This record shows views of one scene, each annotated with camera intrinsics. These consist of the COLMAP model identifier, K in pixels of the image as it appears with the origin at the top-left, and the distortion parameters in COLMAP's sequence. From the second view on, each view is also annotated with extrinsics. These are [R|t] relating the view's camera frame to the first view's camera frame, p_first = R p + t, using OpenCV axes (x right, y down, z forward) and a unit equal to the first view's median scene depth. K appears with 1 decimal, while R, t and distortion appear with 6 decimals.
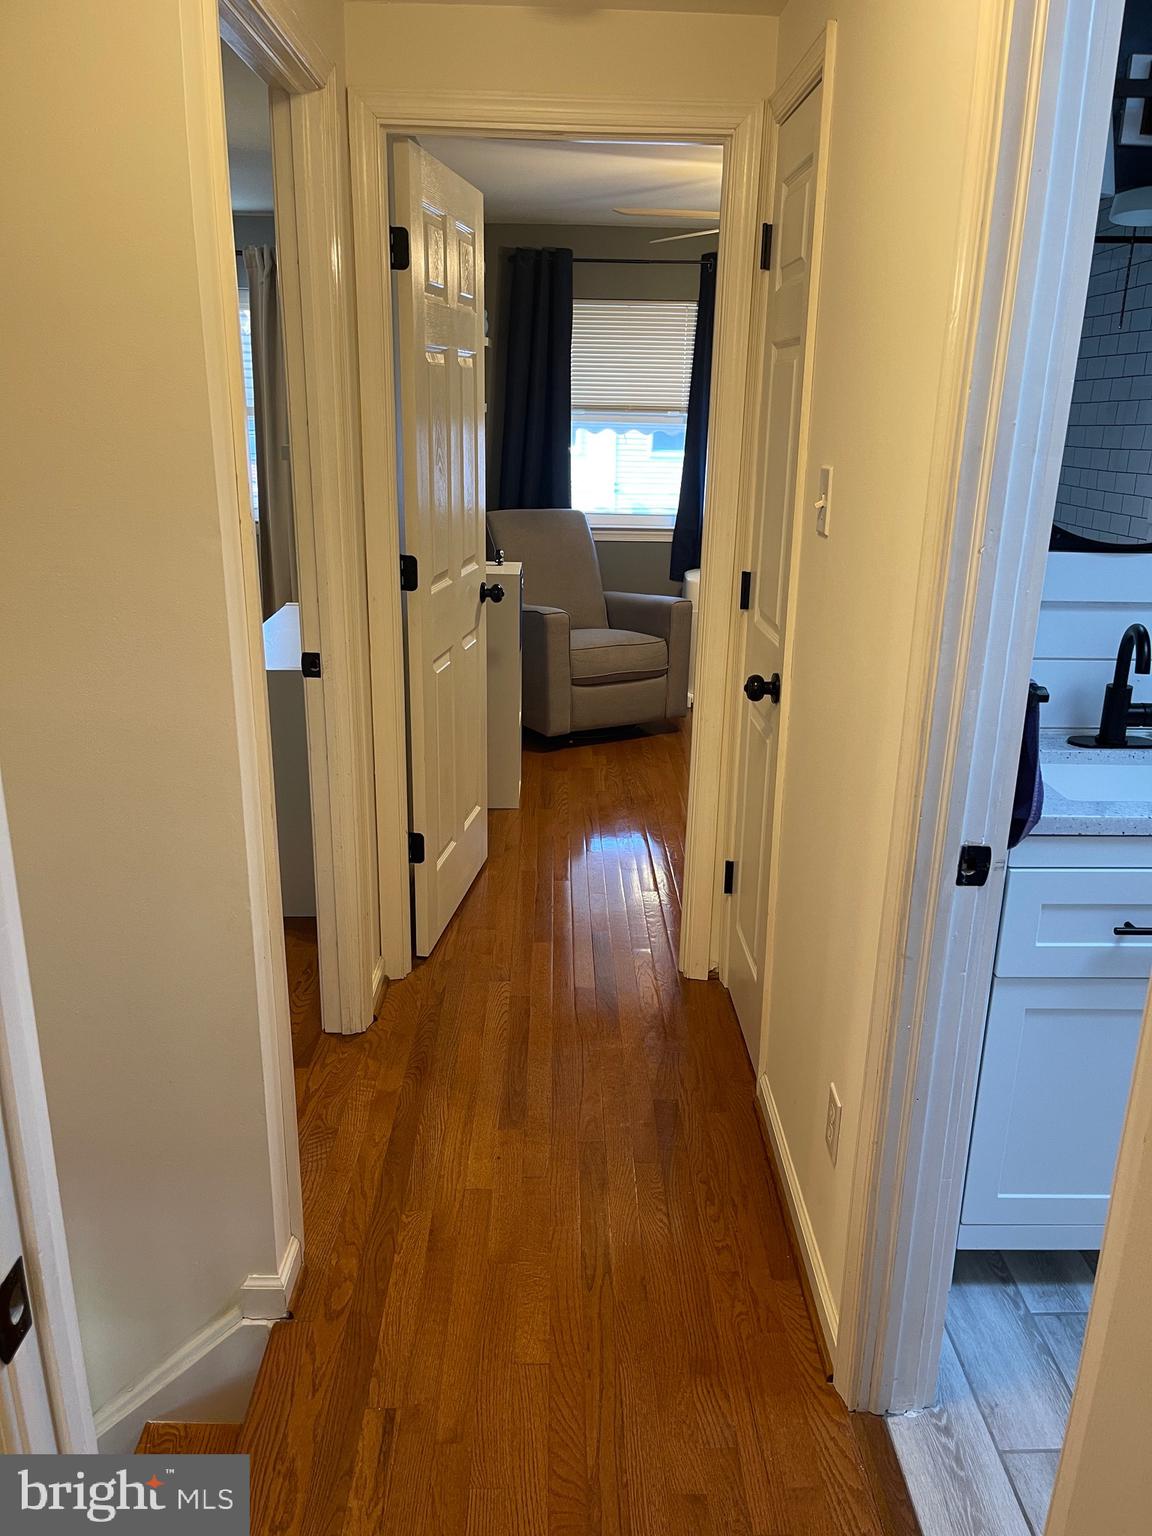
lens RADIAL K [[1159.0, 0, 575.5], [0, 1159.0, 771.4], [0, 0, 1]] dist [0.076198, -0.099045]
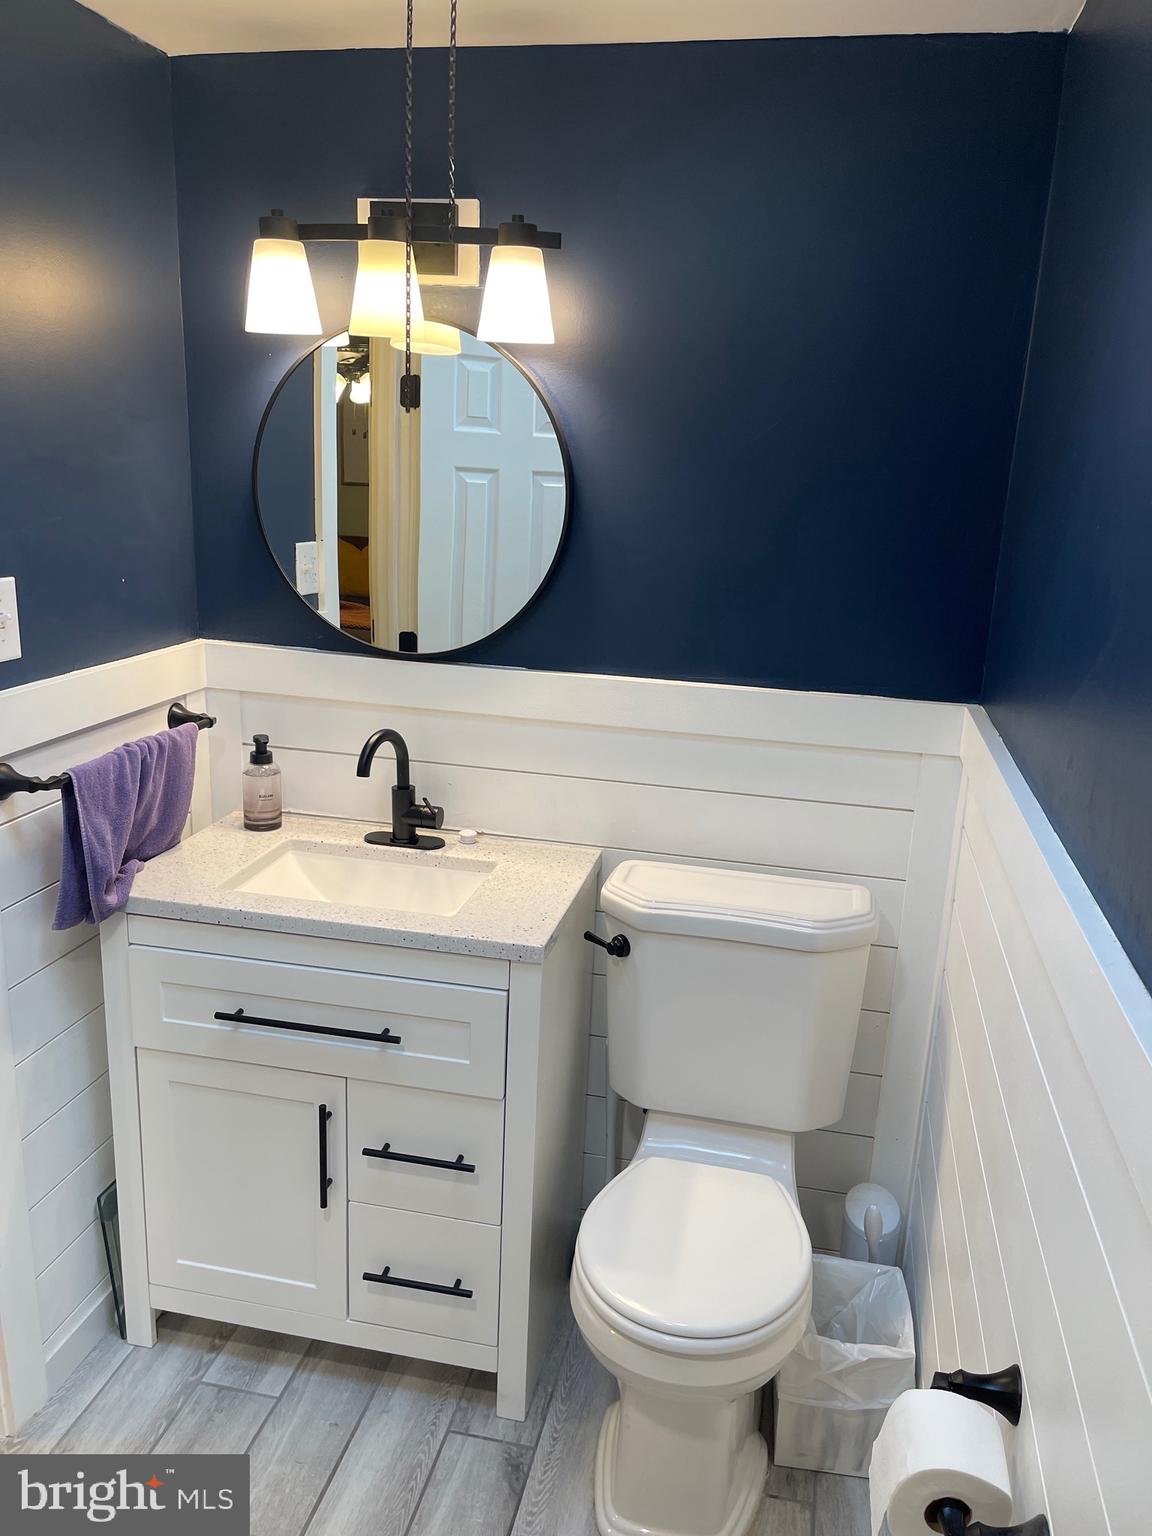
lens RADIAL K [[1159.0, 0, 584.8], [0, 1159.0, 772.6], [0, 0, 1]] dist [0.076198, -0.099045]
pose [[0.974495, 0.088472, -0.206231, 0.944519], [-0.098732, 0.994311, -0.039979, -0.068893], [0.201521, 0.059321, 0.977686, 0.024253]]
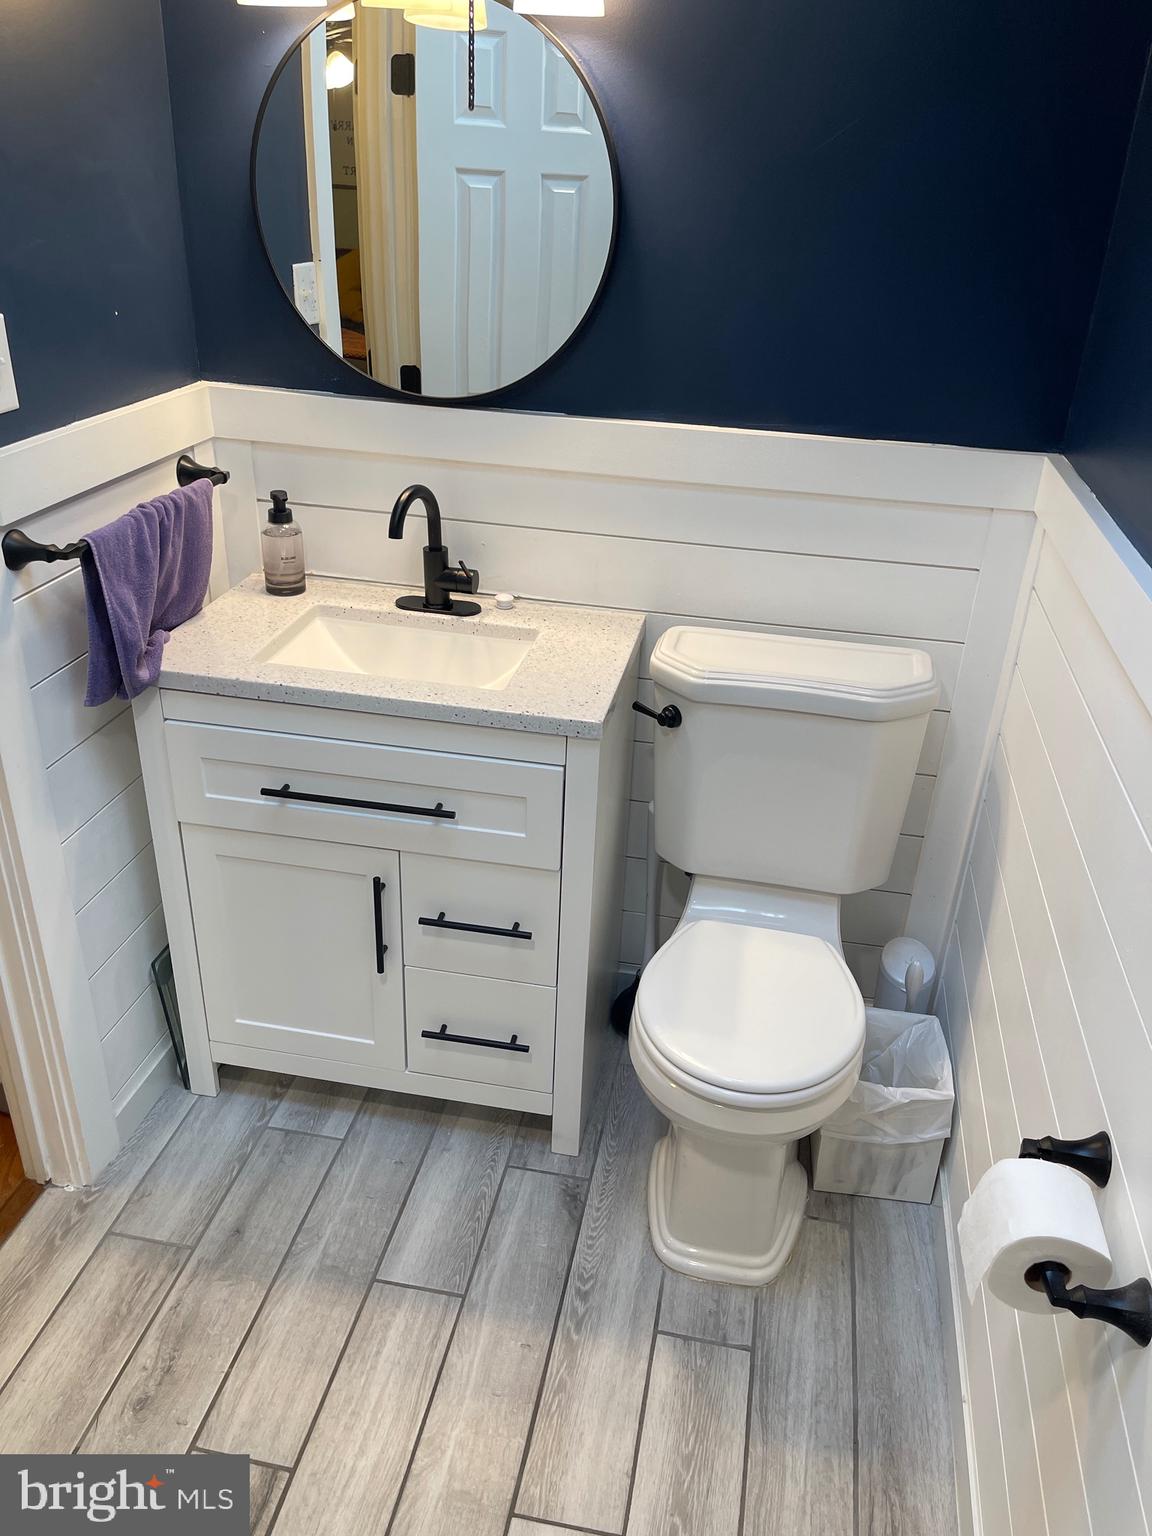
lens RADIAL K [[1159.0, 0, 590.7], [0, 1159.0, 771.5], [0, 0, 1]] dist [0.076198, -0.099045]
pose [[0.980039, 0.120540, -0.158093, 0.868302], [-0.091754, 0.979709, 0.178192, -0.086233], [0.176364, -0.160129, 0.971213, 0.058134]]
